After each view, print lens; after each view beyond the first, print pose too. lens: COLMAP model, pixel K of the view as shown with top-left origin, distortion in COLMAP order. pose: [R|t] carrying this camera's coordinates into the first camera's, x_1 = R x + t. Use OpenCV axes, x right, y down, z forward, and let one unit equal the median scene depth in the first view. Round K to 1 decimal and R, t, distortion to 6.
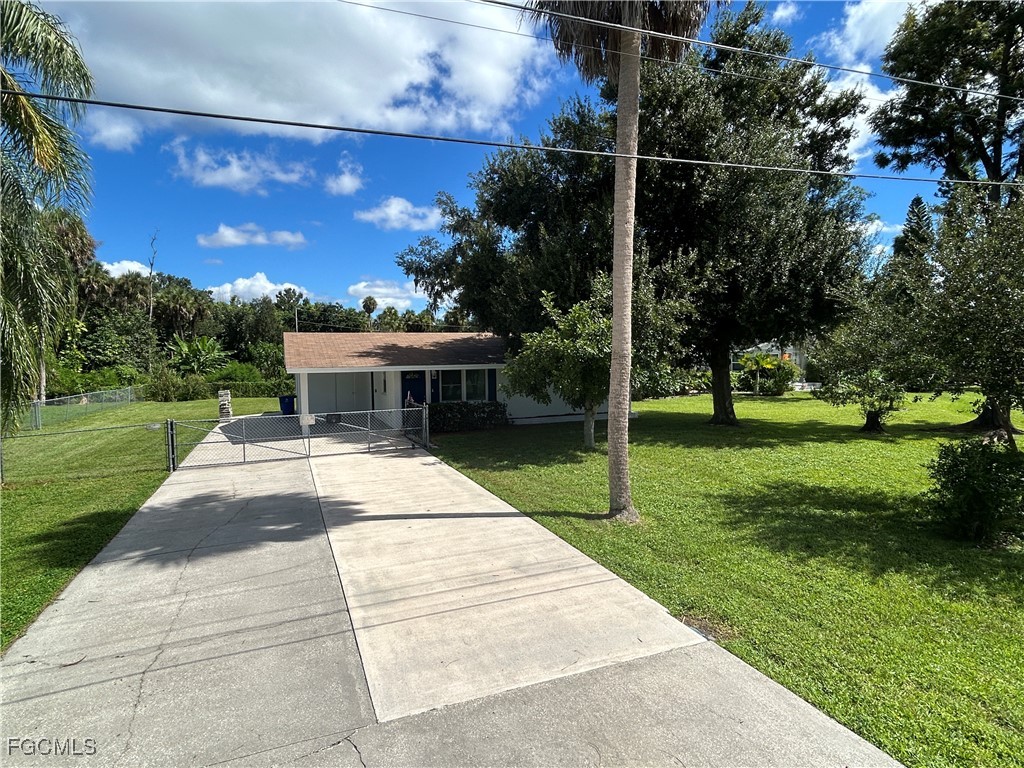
lens RADIAL K [[564.0, 0, 512.0], [0, 564.0, 384.0], [0, 0, 1]] dist [-0.006622, -0.001323]
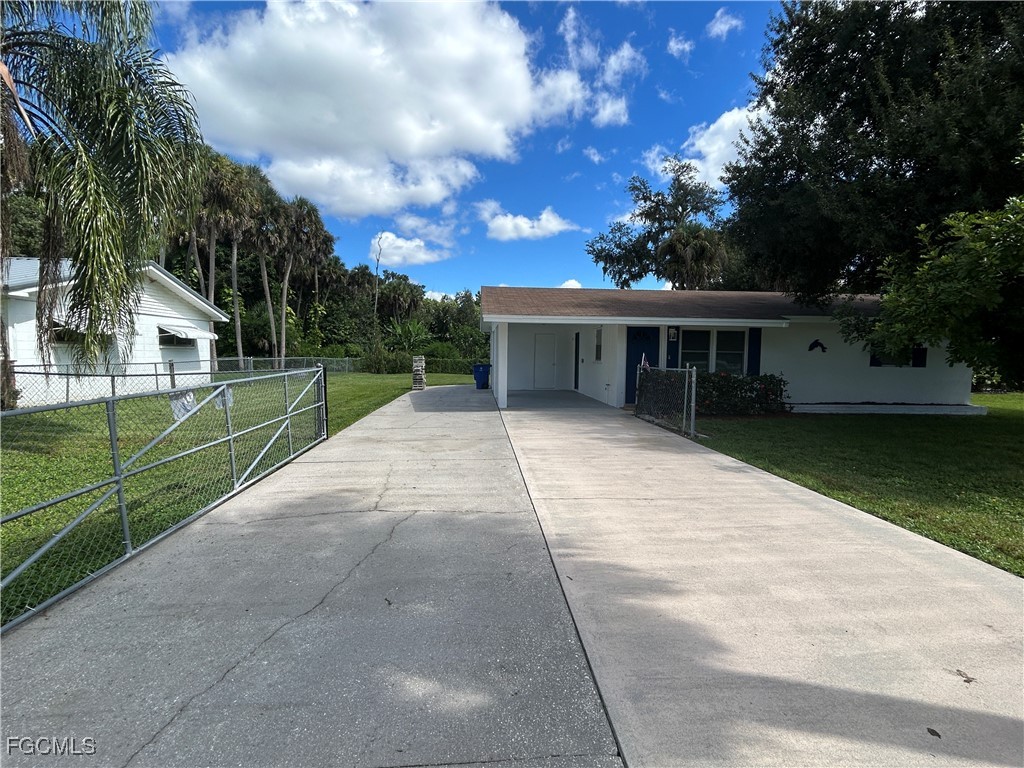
lens RADIAL K [[490.2, 0, 507.9], [0, 490.2, 380.7], [0, 0, 1]] dist [0.000053, 0.001501]
pose [[0.946826, 0.045389, -0.318528, -0.057260], [-0.043968, 0.998965, 0.011656, 0.018324], [0.318728, 0.002969, 0.947842, 0.142707]]
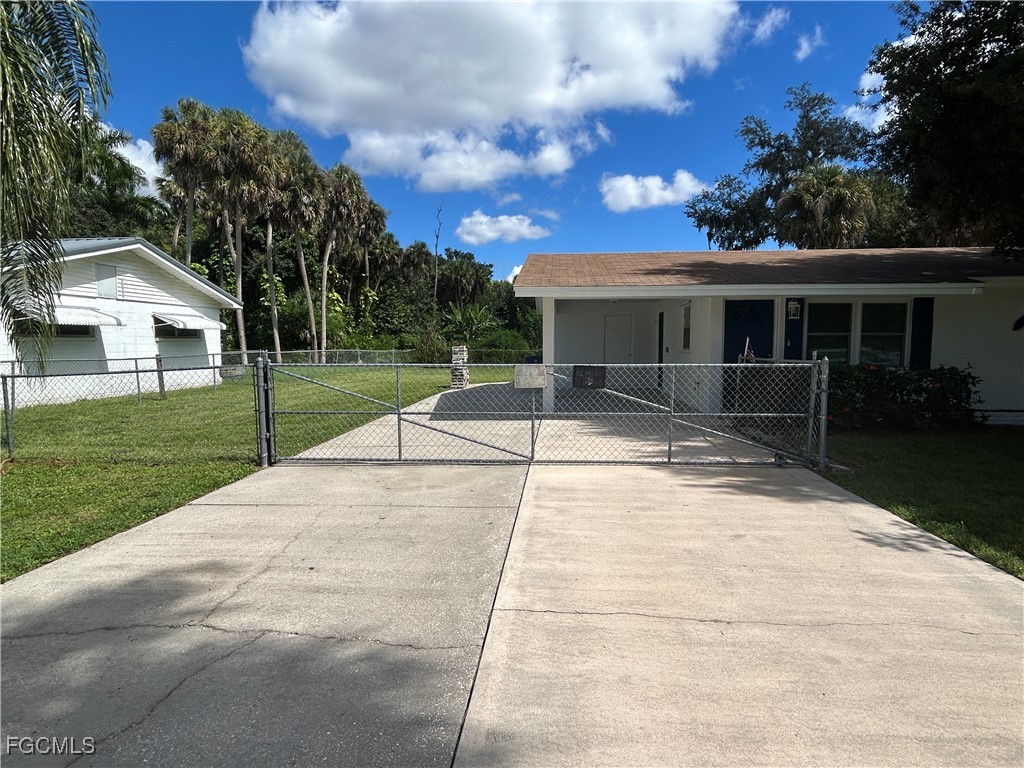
lens RADIAL K [[564.0, 0, 512.0], [0, 564.0, 384.0], [0, 0, 1]] dist [-0.006622, -0.001323]
pose [[0.888814, 0.047823, -0.455766, -0.054832], [-0.036082, 0.998755, 0.034432, 0.016720], [0.456846, -0.014159, 0.889433, 0.186720]]
